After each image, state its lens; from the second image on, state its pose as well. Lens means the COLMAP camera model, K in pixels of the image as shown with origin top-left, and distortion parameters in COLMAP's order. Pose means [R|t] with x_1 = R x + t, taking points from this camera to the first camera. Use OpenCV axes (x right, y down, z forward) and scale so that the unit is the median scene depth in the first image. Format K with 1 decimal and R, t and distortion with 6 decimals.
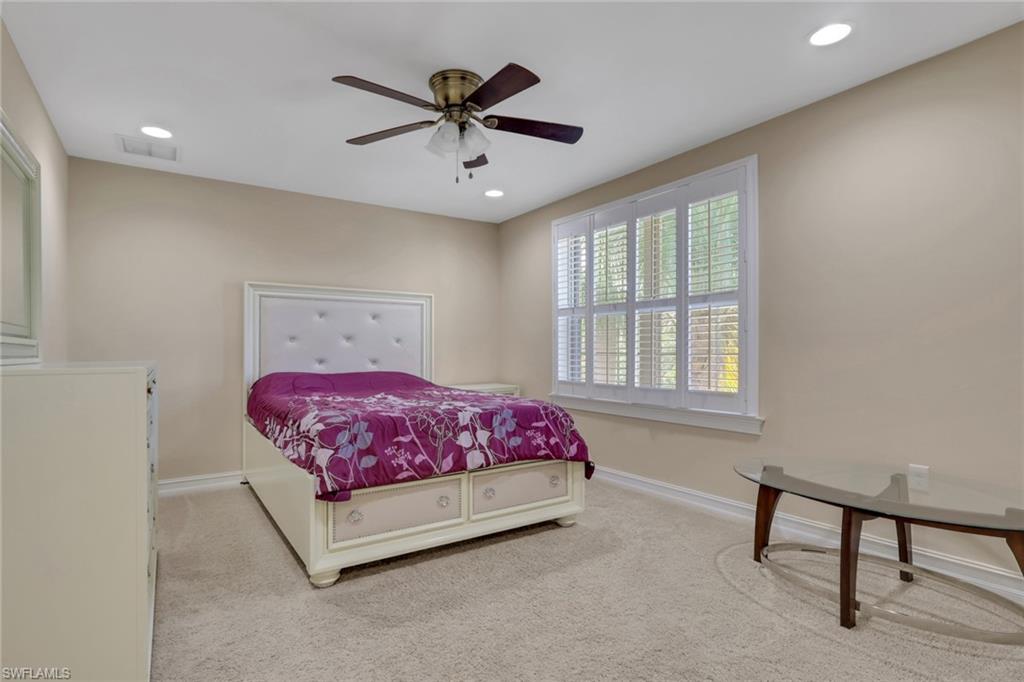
lens RADIAL K [[486.0, 0, 511.0], [0, 486.0, 348.5], [0, 0, 1]] dist [-0.003672, 0.001334]
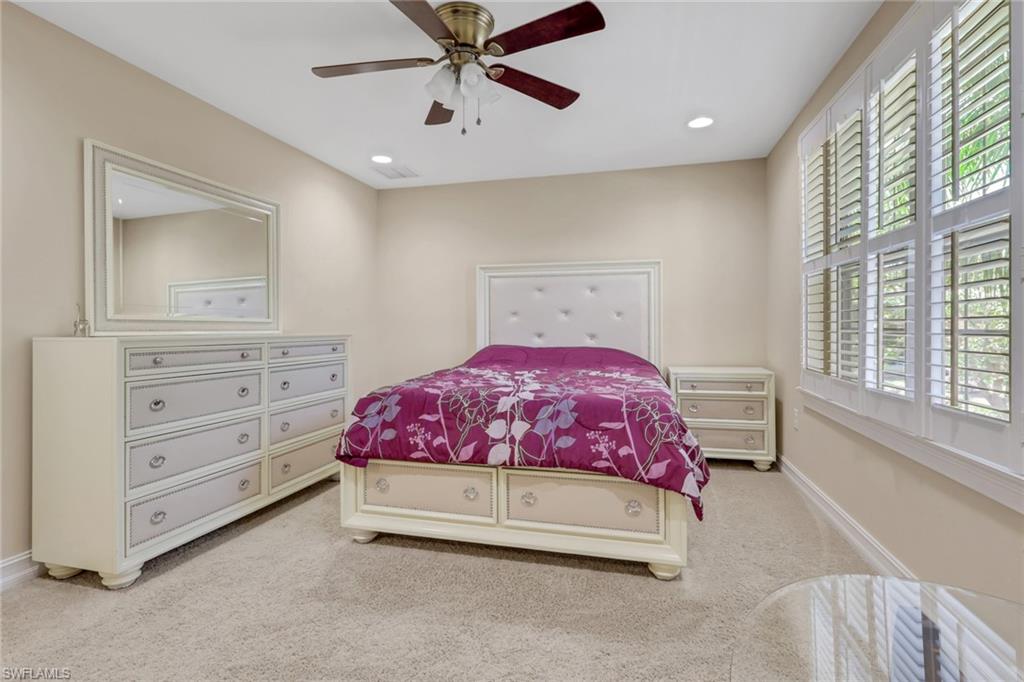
lens RADIAL K [[486.0, 0, 538.5], [0, 486.0, 324.2], [0, 0, 1]] dist [-0.003672, 0.001334]
pose [[0.682185, -0.002388, -0.731176, 0.578481], [0.005190, 0.999985, 0.001575, 0.000769], [0.731162, -0.004869, 0.682187, 0.461333]]
